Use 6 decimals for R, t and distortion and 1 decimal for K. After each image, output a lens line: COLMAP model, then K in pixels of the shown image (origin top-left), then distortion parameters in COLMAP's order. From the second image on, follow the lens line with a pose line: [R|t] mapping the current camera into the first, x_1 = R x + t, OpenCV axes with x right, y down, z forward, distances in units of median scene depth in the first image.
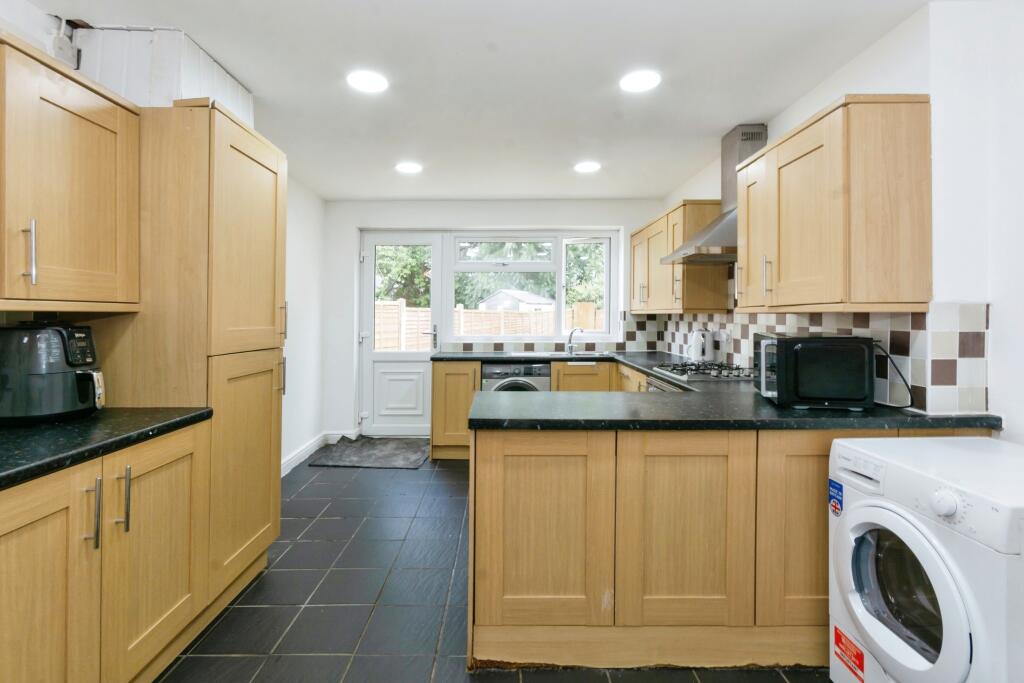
lens RADIAL K [[480.7, 0, 511.5], [0, 480.7, 314.5], [0, 0, 1]] dist [0.002303, -0.011248]
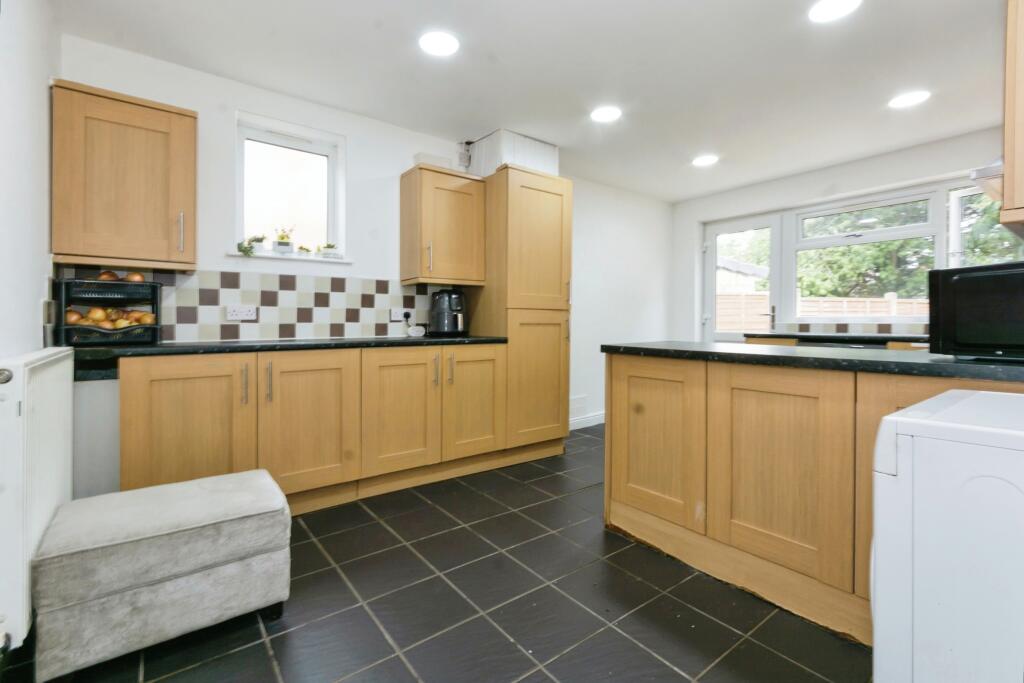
lens RADIAL K [[459.1, 0, 512.8], [0, 459.1, 321.0], [0, 0, 1]] dist [-0.033251, -0.000127]
pose [[0.600647, -0.001584, -0.799513, 0.787976], [0.005364, 0.999984, 0.002048, 0.138803], [0.799497, -0.005518, 0.600645, 0.002555]]
